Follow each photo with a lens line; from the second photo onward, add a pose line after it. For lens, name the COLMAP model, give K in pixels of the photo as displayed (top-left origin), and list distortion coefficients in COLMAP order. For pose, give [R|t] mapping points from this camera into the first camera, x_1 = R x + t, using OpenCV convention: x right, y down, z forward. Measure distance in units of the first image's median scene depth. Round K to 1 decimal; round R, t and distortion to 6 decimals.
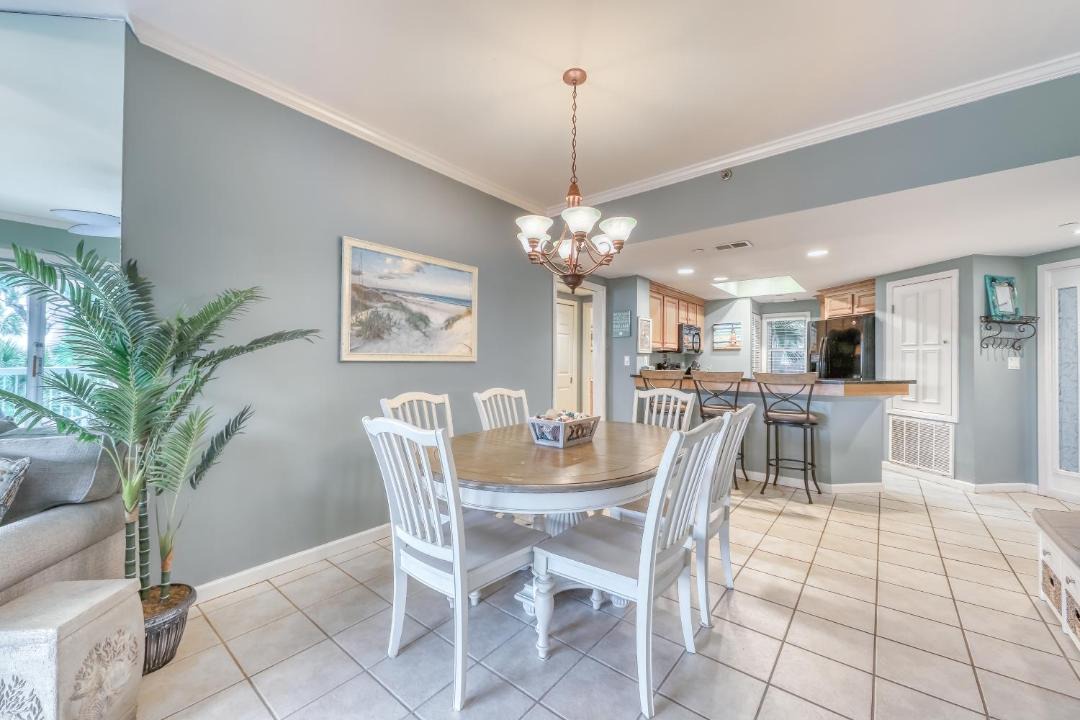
lens RADIAL K [[427.9, 0, 540.0], [0, 427.9, 360.0], [0, 0, 1]] dist [-0.001445, -0.000272]
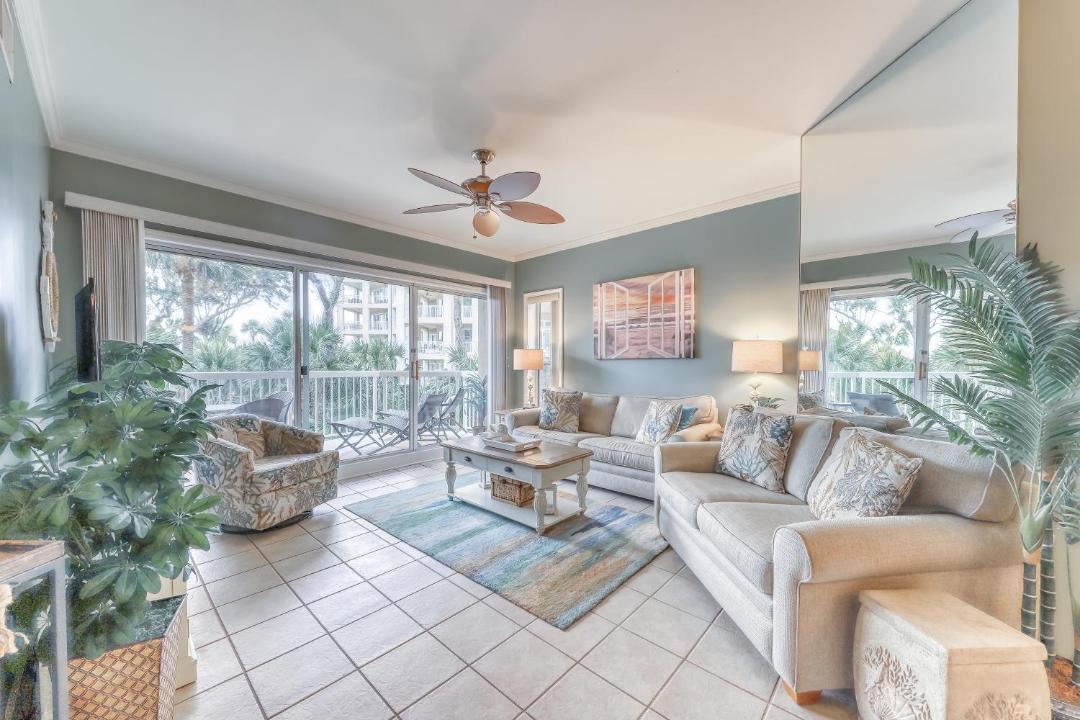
lens RADIAL K [[399.1, 0, 534.7], [0, 399.1, 369.9], [0, 0, 1]] dist [-0.000026, -0.004149]
pose [[-0.066240, 0.006996, -0.997779, -0.148493], [0.004641, 0.999967, 0.006703, -0.000200], [0.997793, -0.004187, -0.066270, 0.106868]]
